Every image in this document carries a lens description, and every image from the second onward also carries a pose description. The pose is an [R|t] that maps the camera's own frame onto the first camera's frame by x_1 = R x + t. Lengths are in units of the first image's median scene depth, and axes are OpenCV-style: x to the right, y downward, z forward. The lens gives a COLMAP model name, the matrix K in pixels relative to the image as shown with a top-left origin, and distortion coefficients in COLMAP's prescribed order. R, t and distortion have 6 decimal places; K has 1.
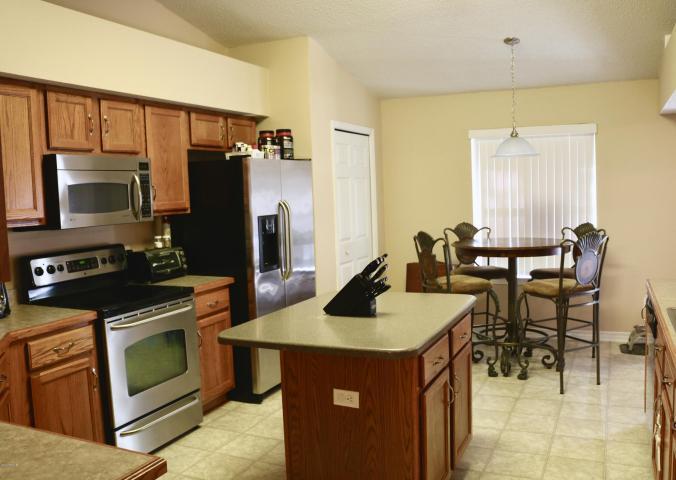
lens RADIAL K [[606.0, 0, 337.9], [0, 606.0, 240.0], [0, 0, 1]] dist [-0.001449, -0.000030]
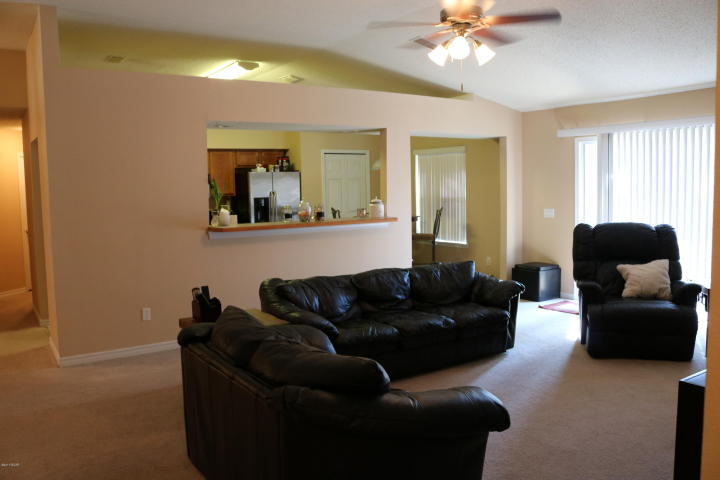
lens RADIAL K [[604.6, 0, 360.4], [0, 604.6, 238.2], [0, 0, 1]] dist [0.007605, 0.000565]
pose [[0.838133, 0.060283, -0.542124, 1.327399], [-0.048450, 0.998173, 0.036090, 0.008959], [0.543310, -0.003983, 0.839523, -0.622817]]
